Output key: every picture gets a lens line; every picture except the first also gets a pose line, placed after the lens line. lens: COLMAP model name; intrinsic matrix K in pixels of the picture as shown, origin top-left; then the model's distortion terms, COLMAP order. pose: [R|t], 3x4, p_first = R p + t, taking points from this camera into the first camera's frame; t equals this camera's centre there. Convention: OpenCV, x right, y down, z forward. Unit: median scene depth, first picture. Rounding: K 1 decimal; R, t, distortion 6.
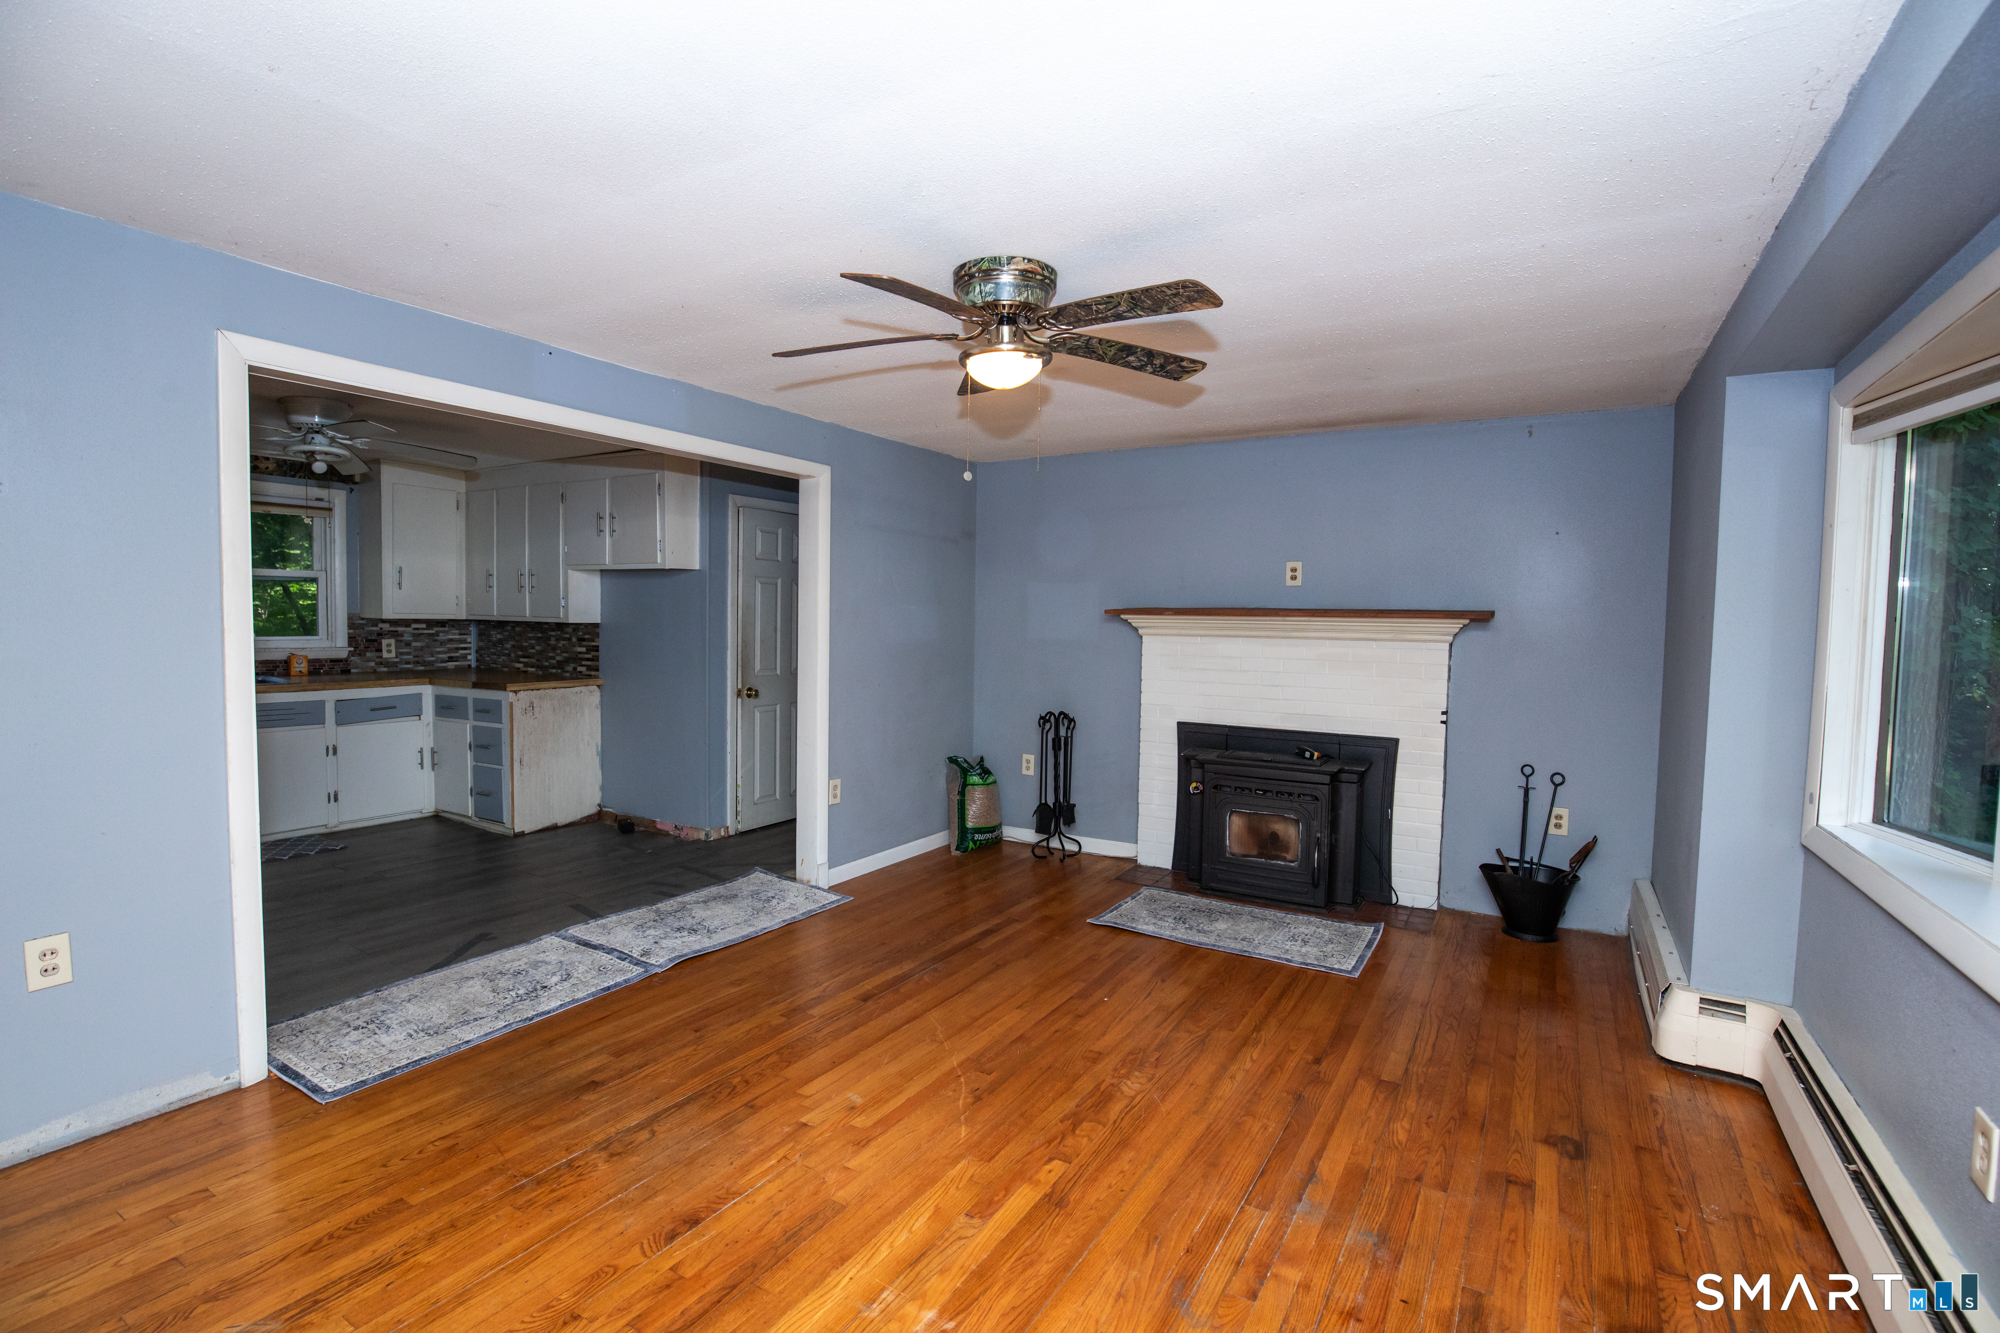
lens RADIAL K [[935.8, 0, 1019.5], [0, 935.8, 659.8], [0, 0, 1]] dist [-0.035888, 0.005798]
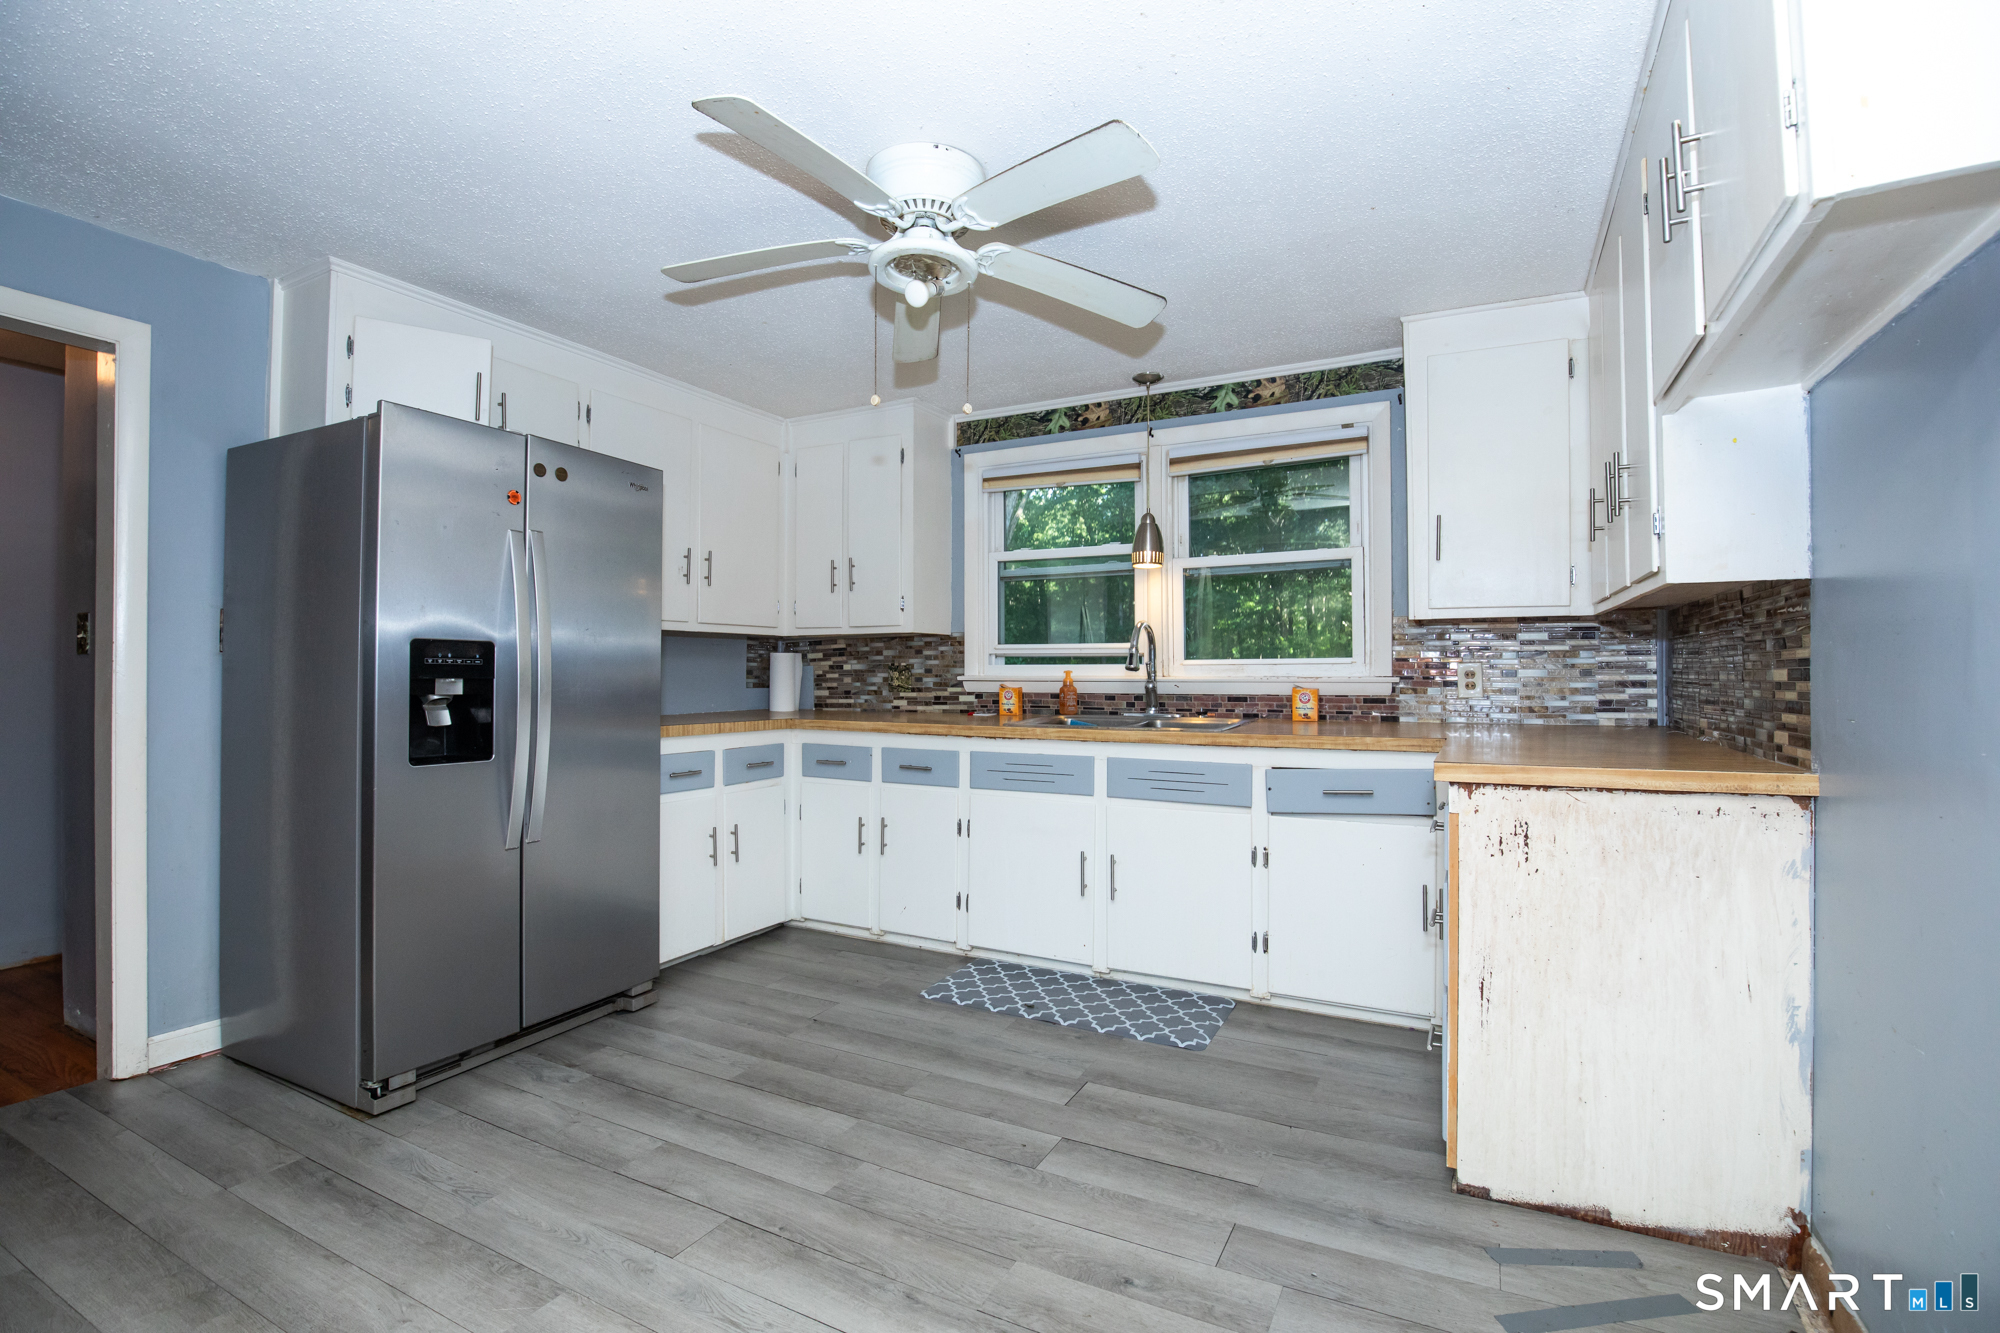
lens RADIAL K [[923.2, 0, 983.9], [0, 923.2, 656.9], [0, 0, 1]] dist [-0.032536, 0.007037]
pose [[0.045556, -0.027514, -0.998583, -0.179399], [-0.038644, 0.998824, -0.029284, 0.000330], [0.998214, 0.039924, 0.044440, 0.724077]]
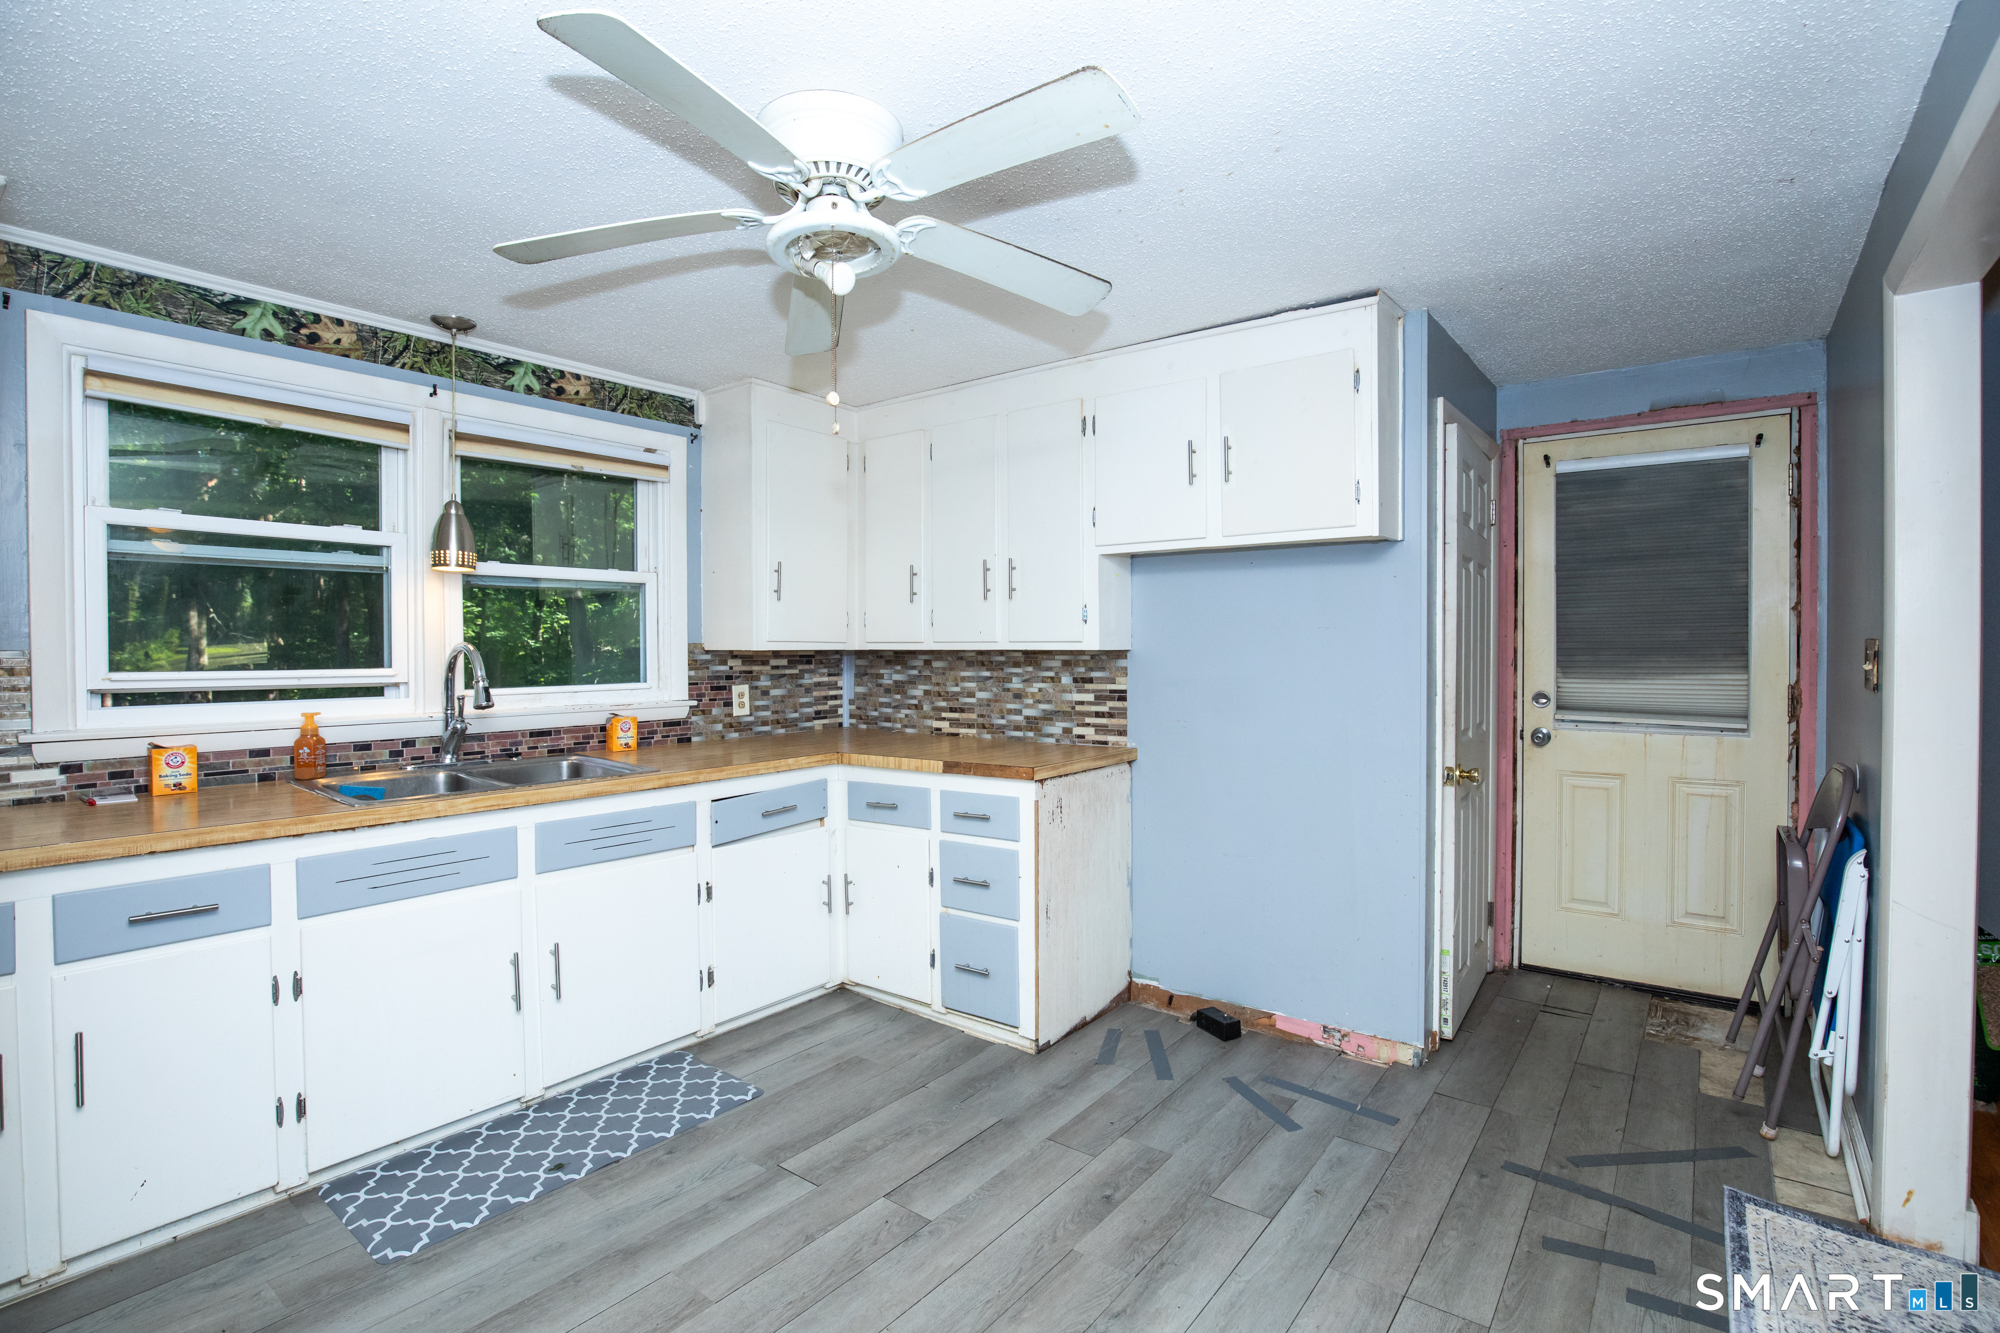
lens RADIAL K [[935.8, 0, 1019.5], [0, 935.8, 659.8], [0, 0, 1]] dist [-0.035888, 0.005798]
pose [[0.994158, -0.021788, -0.105713, -0.452435], [0.018223, 0.999236, -0.034574, -0.015016], [0.106385, 0.032445, 0.993795, 0.421818]]
